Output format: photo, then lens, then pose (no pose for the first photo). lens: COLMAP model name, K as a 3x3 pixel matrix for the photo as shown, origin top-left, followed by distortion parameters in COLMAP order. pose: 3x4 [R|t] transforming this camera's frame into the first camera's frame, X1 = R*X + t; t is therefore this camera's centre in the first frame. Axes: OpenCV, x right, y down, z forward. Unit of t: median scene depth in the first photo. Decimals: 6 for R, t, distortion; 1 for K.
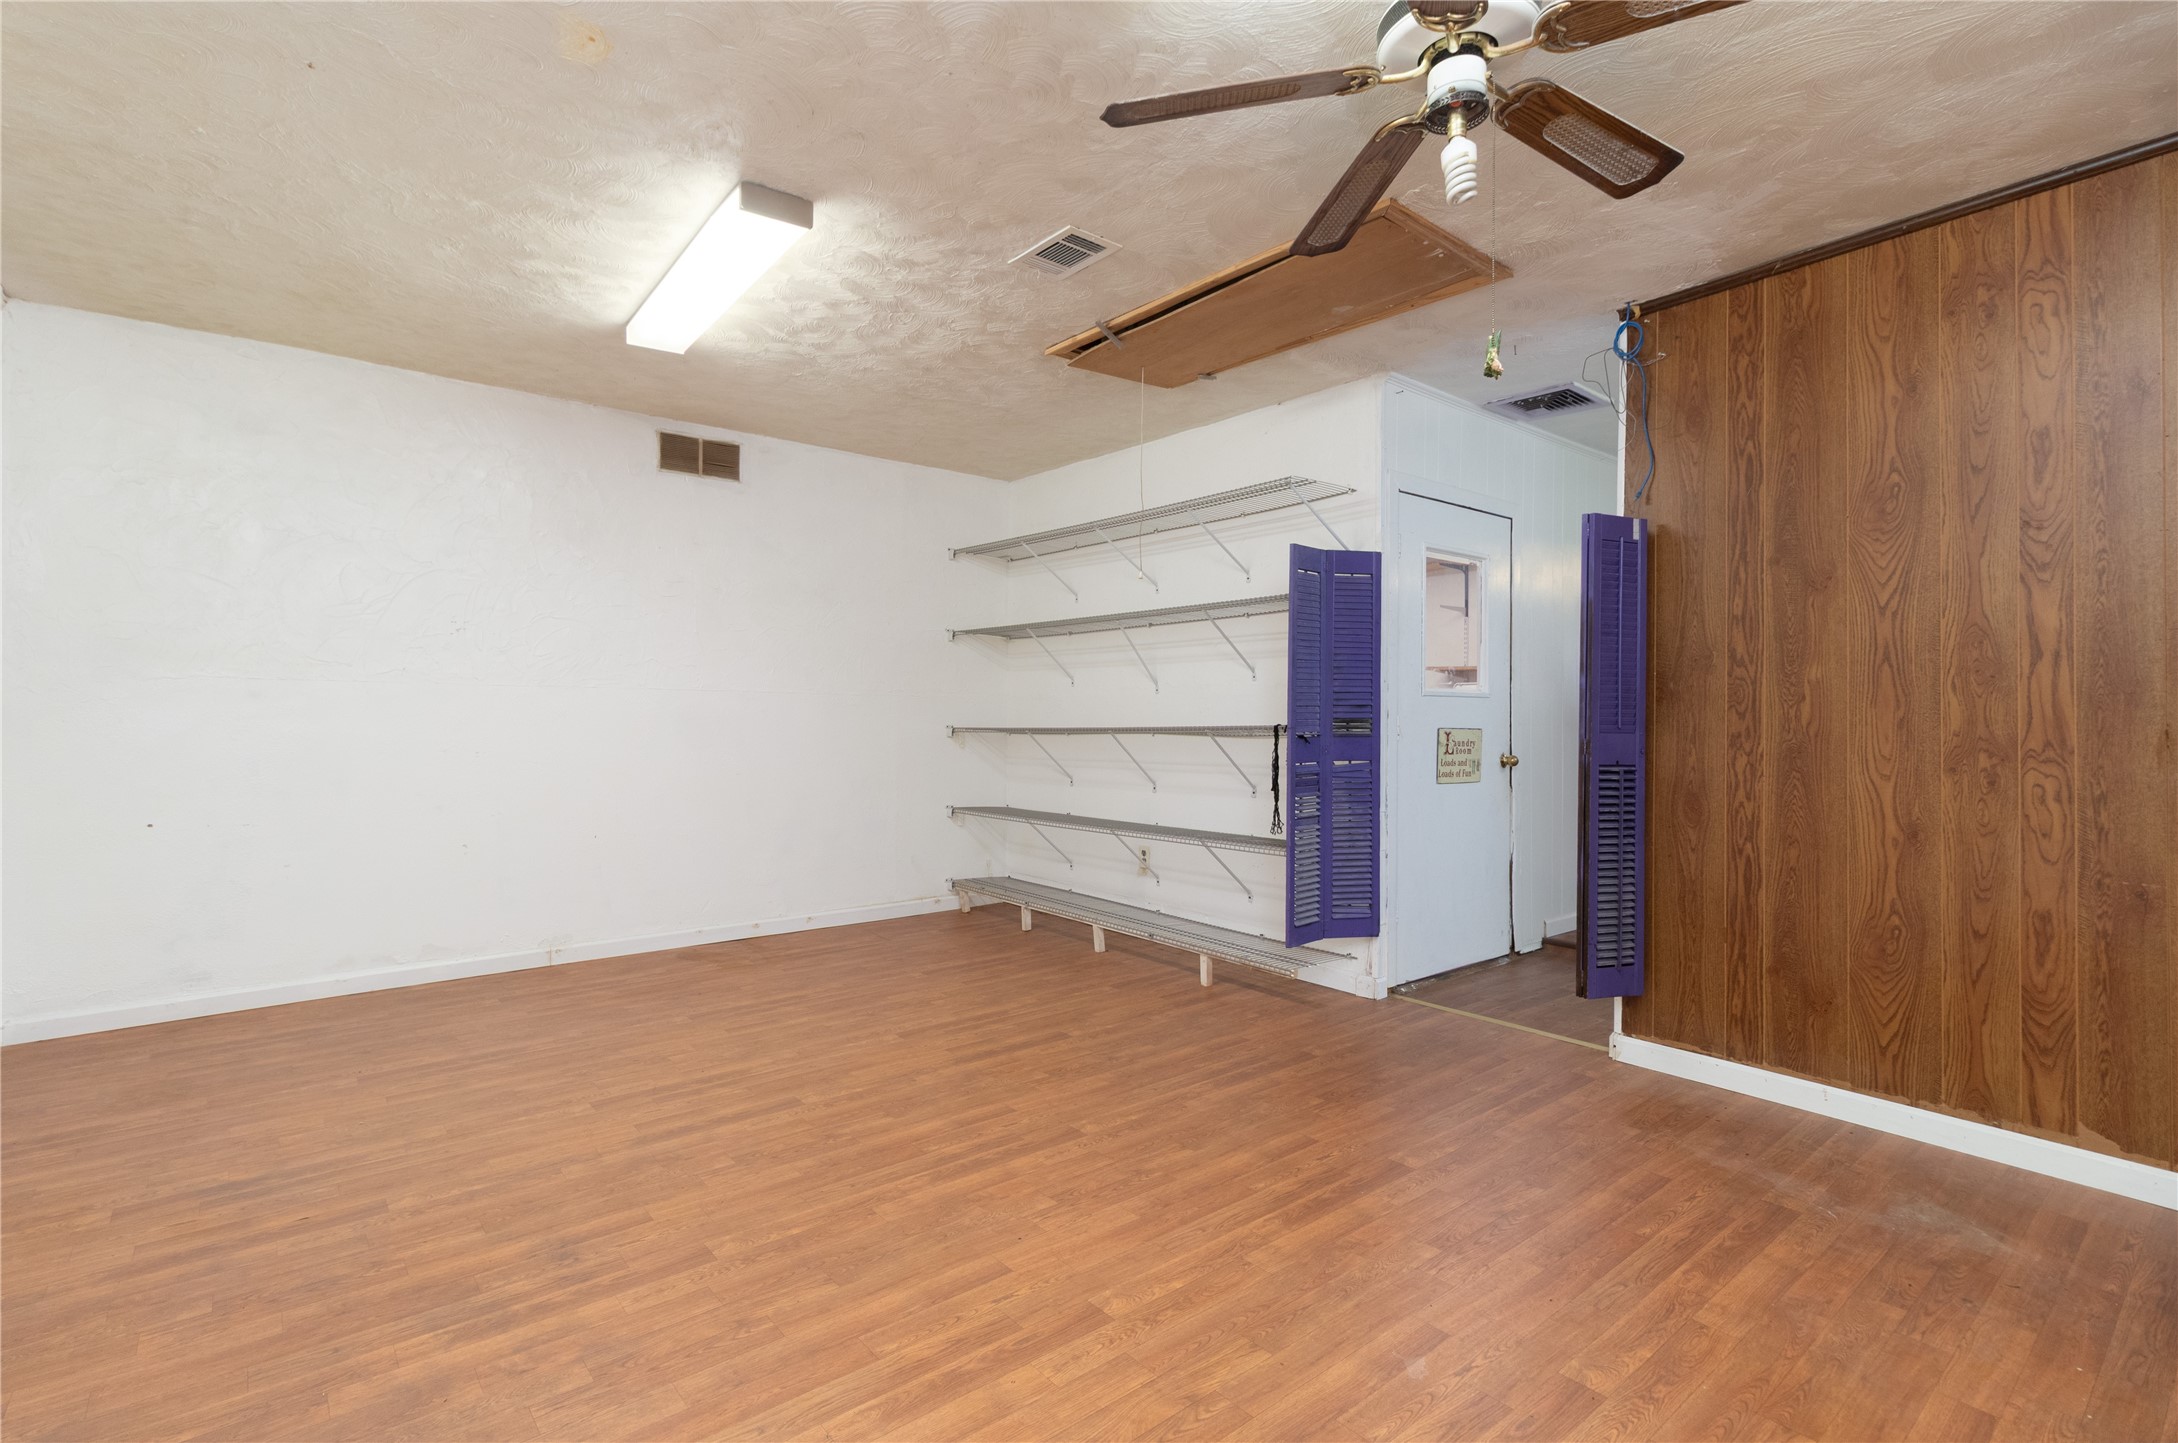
lens RADIAL K [[1021.5, 0, 1085.9], [0, 1021.5, 705.2], [0, 0, 1]] dist [0.001954, 0.000508]
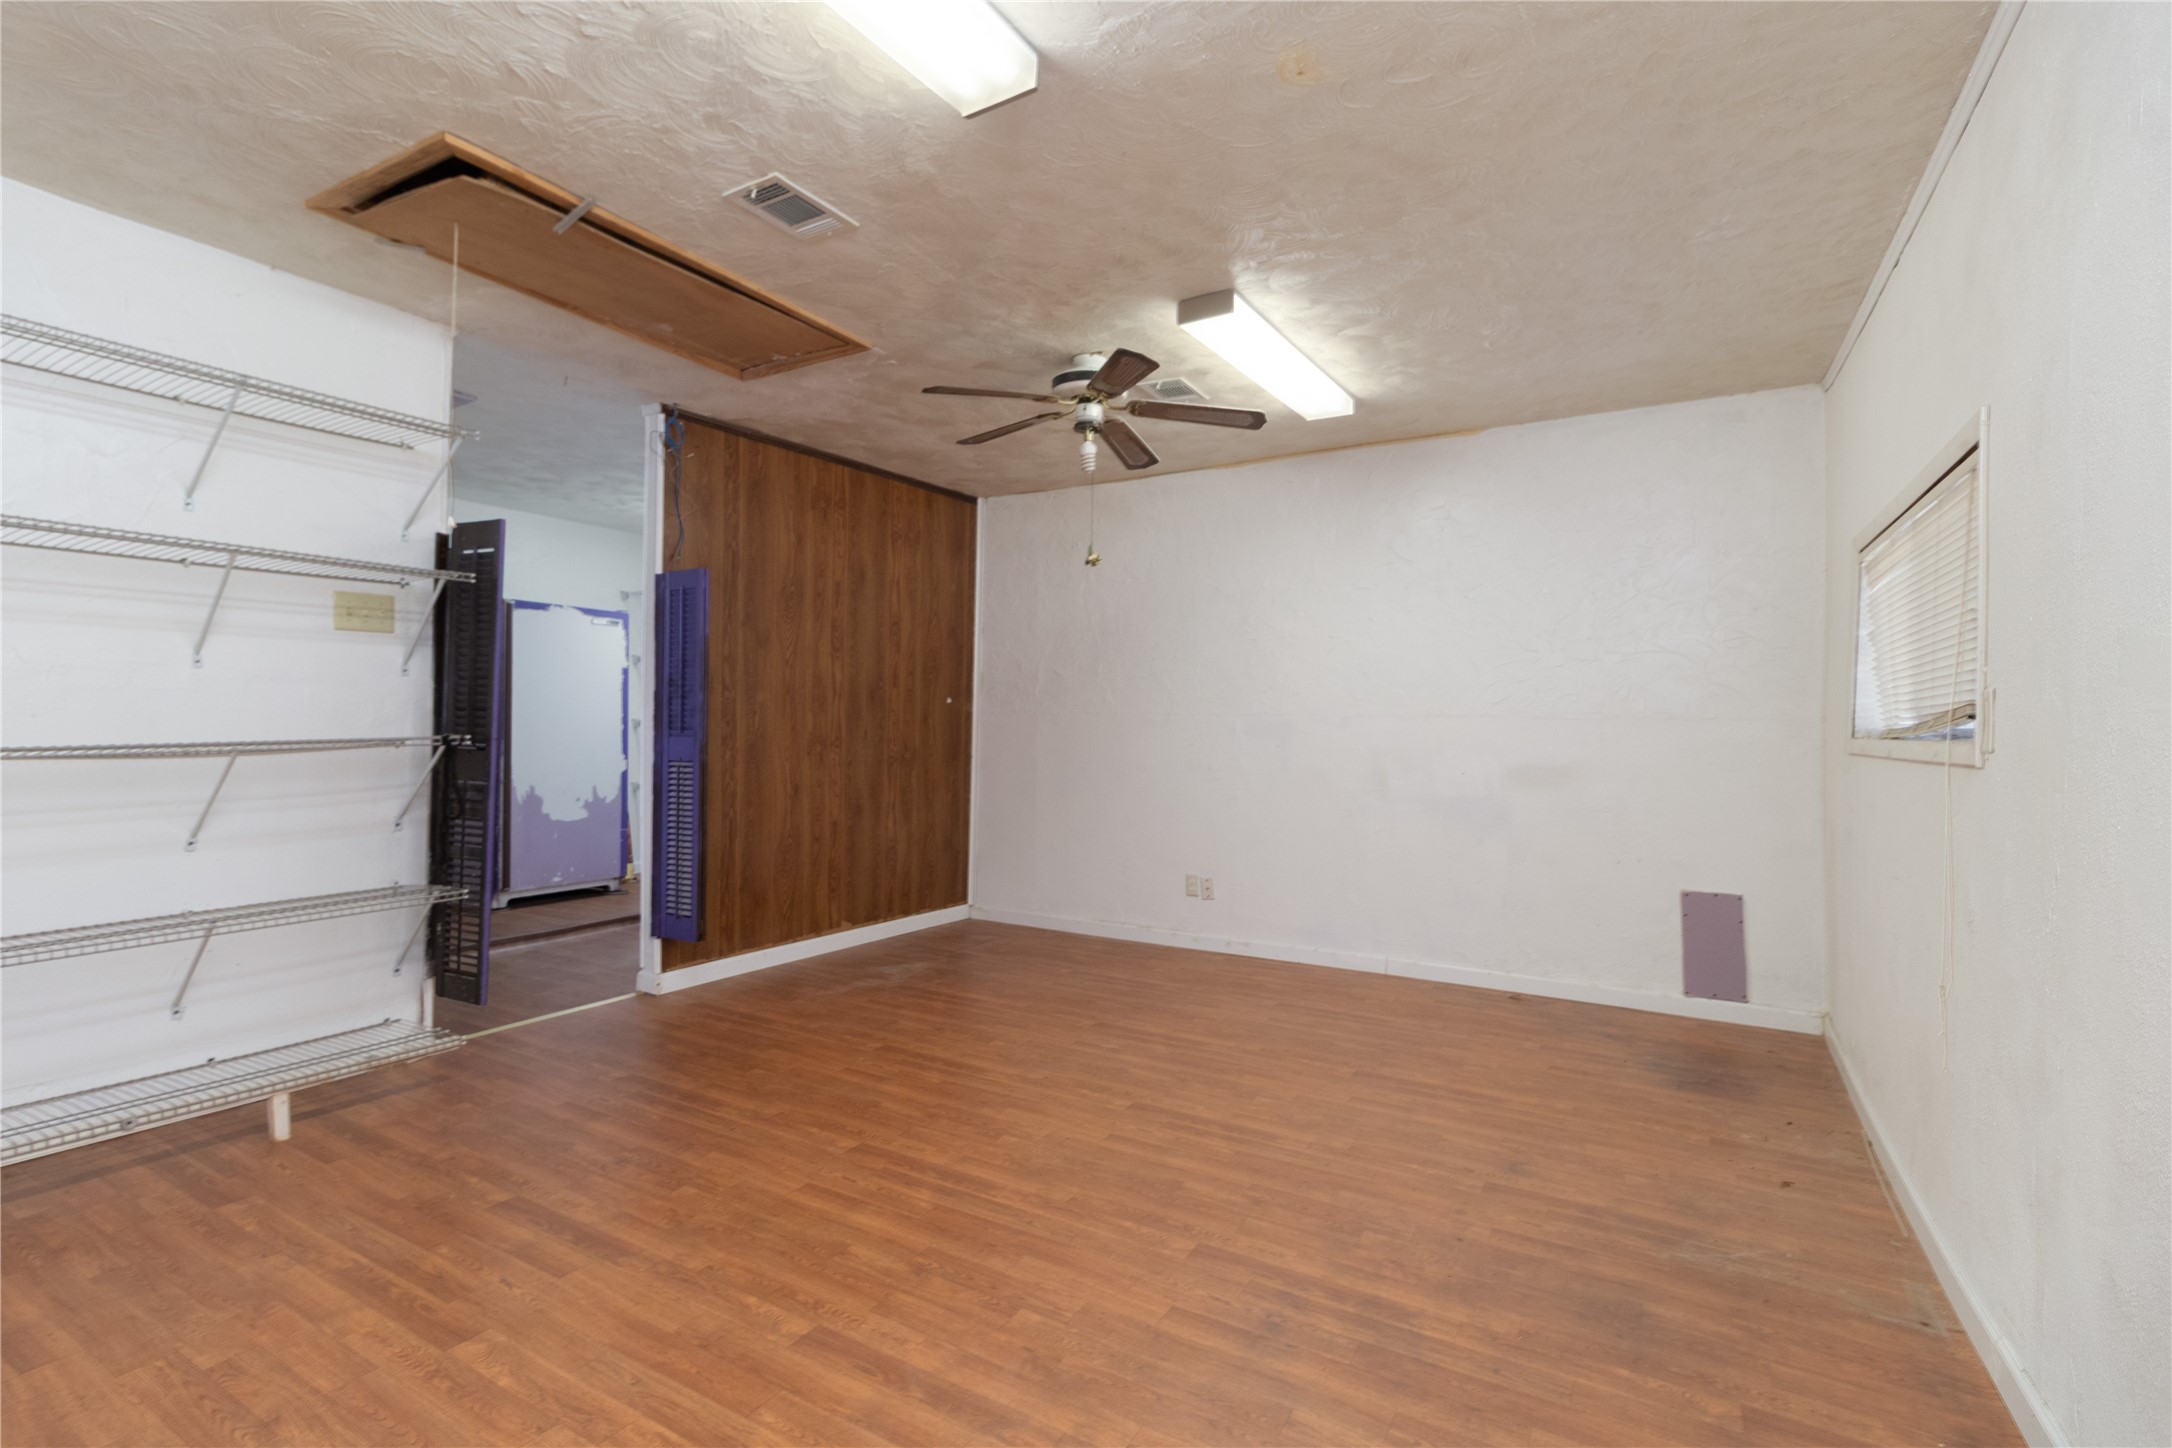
lens RADIAL K [[979.7, 0, 1085.1], [0, 979.7, 712.2], [0, 0, 1]] dist [0.004355, -0.000656]
pose [[-0.340327, 0.004578, 0.940296, -1.010498], [-0.019742, 0.999733, -0.012013, 0.000430], [-0.940100, -0.022652, -0.340146, 1.156305]]
